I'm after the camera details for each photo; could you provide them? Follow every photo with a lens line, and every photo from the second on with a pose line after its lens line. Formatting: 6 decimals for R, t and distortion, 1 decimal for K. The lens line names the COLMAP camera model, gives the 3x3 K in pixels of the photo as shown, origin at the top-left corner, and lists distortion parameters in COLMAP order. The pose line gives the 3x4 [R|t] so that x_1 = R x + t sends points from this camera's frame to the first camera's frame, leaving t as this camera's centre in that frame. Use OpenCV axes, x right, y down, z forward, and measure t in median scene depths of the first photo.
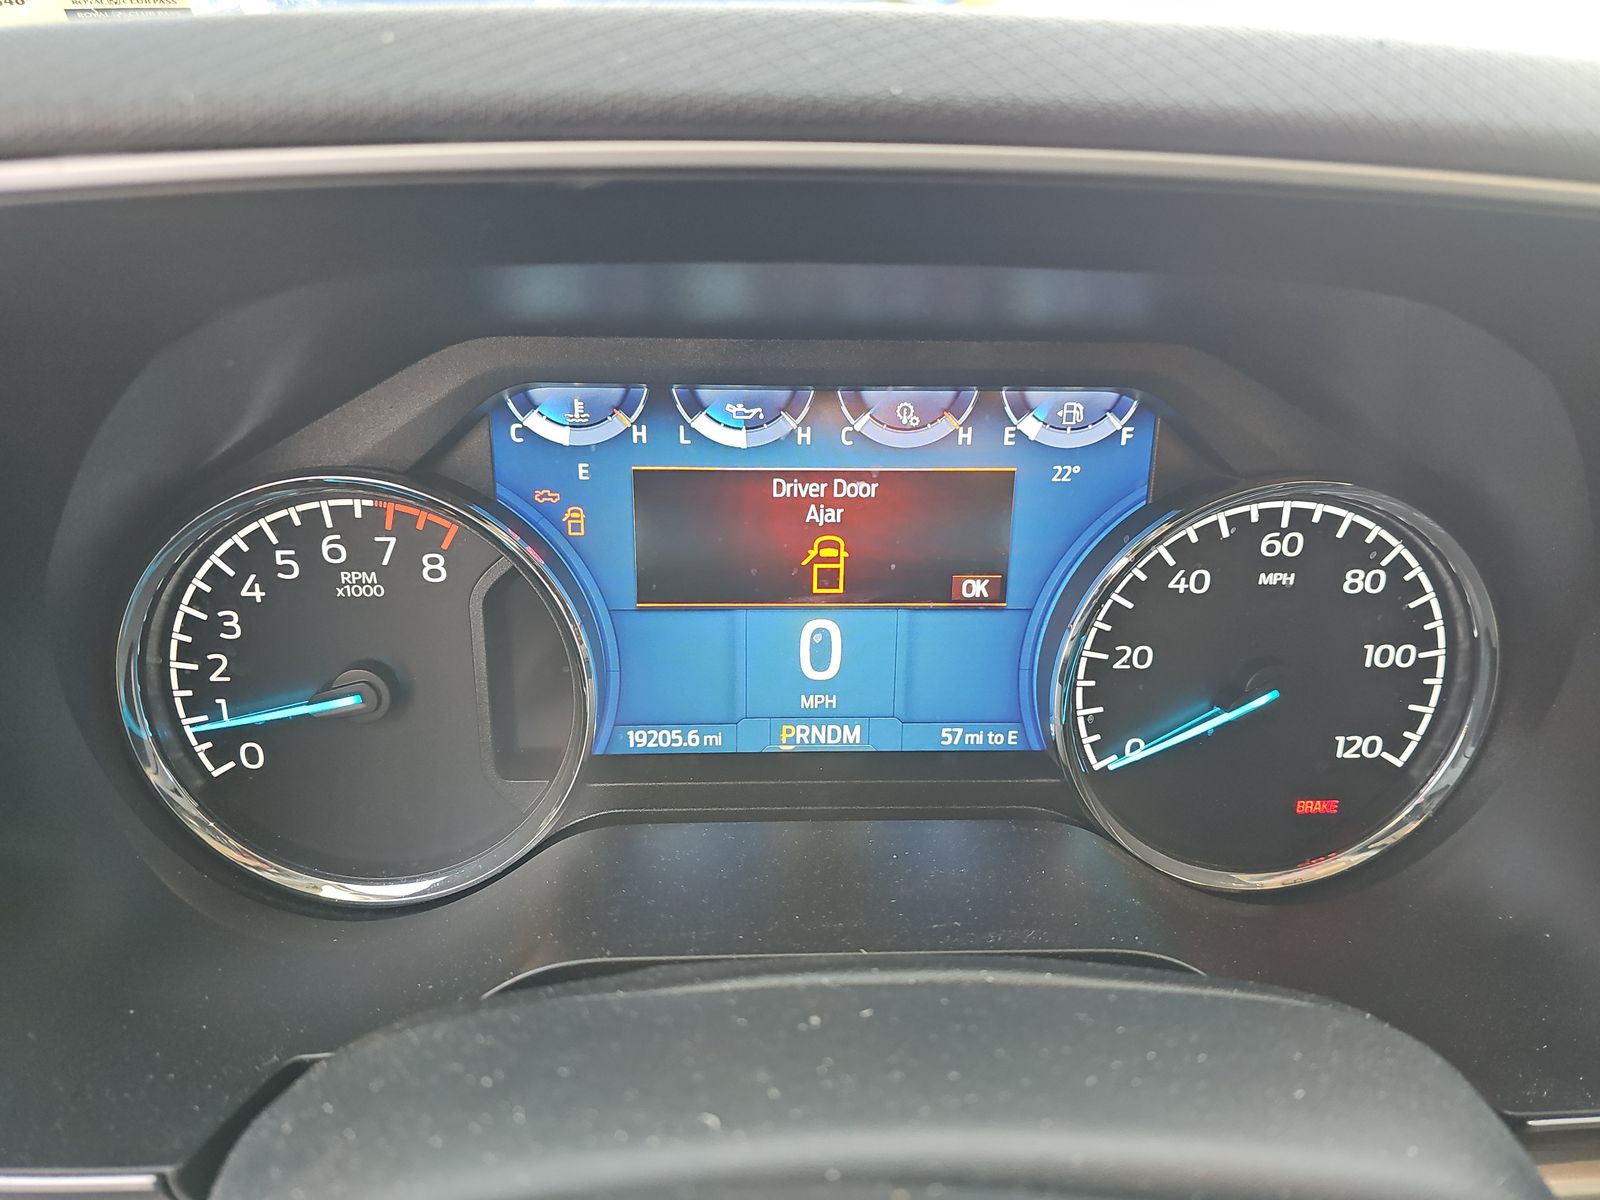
lens RADIAL K [[1097.5, 0, 800.0], [0, 1097.5, 600.0], [0, 0, 1]] dist [0.095674, -0.215671]
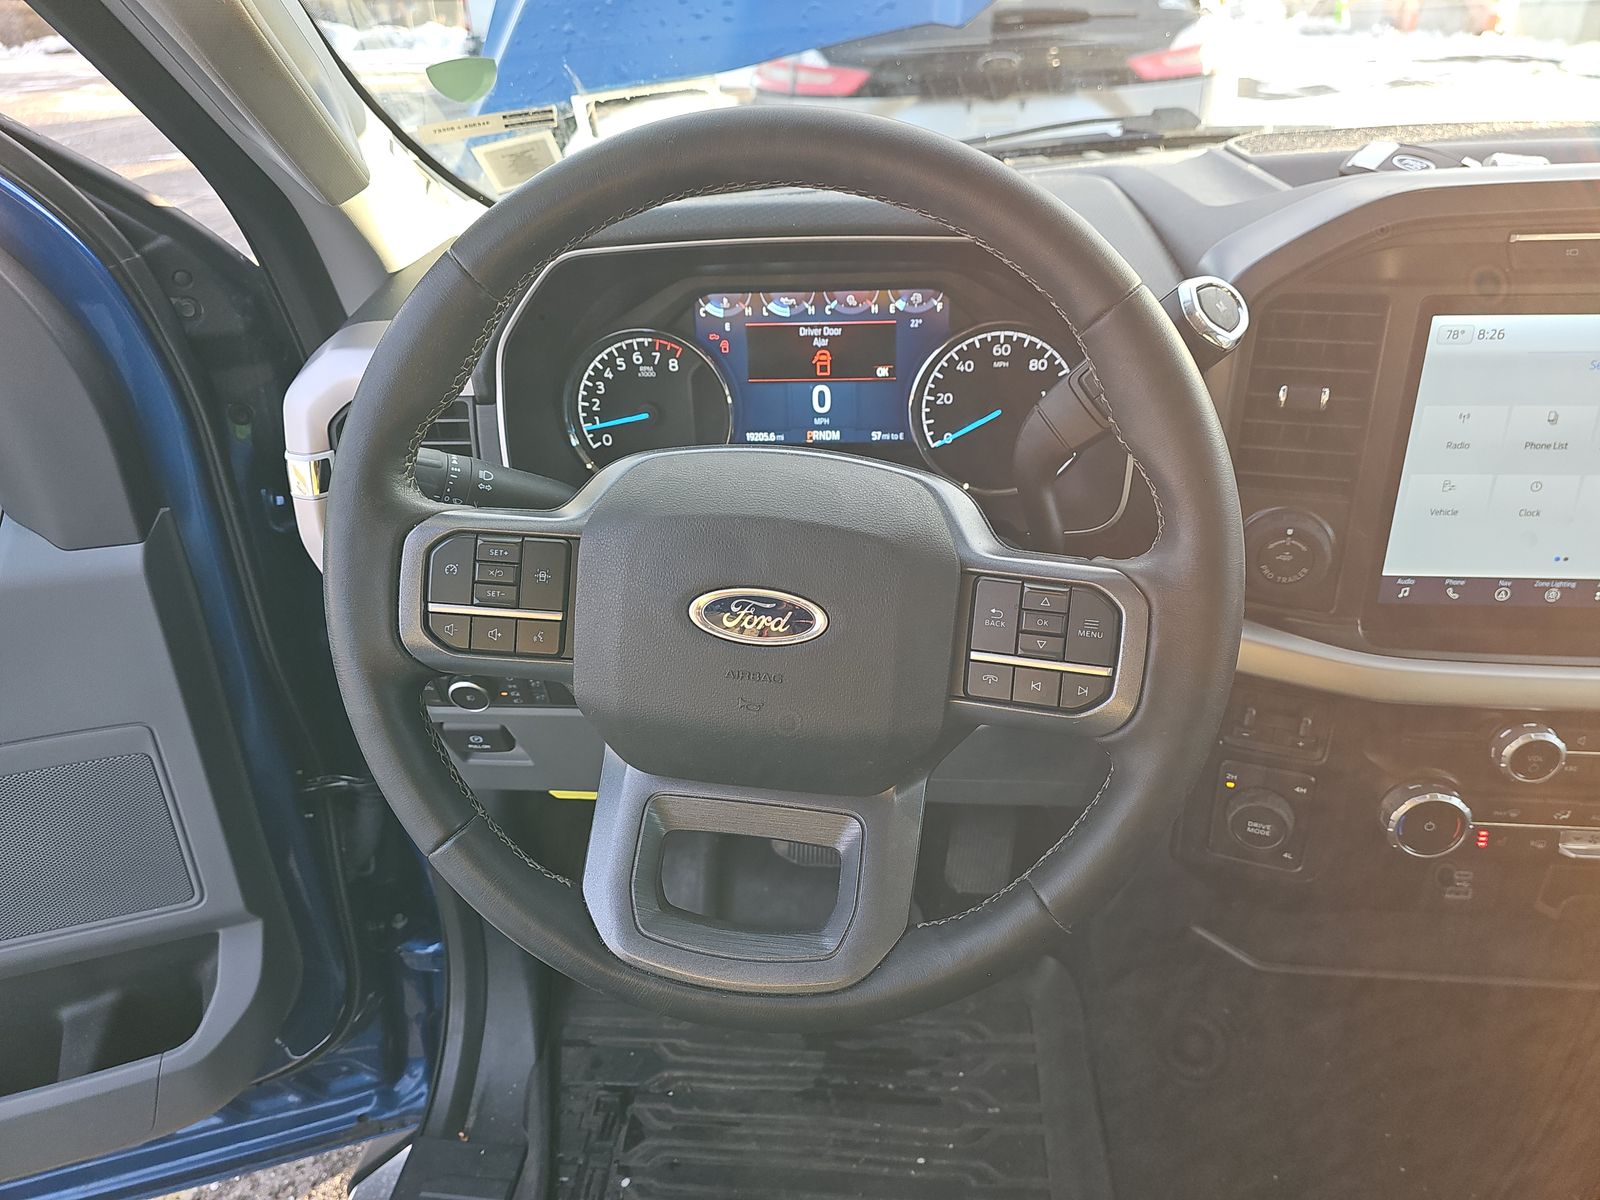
lens RADIAL K [[1097.5, 0, 800.0], [0, 1097.5, 600.0], [0, 0, 1]] dist [0.095674, -0.215671]
pose [[0.985646, 0.017785, -0.167884, 0.415634], [-0.002545, 0.995888, 0.090562, 0.286153], [0.168804, -0.088835, 0.981638, -1.566308]]
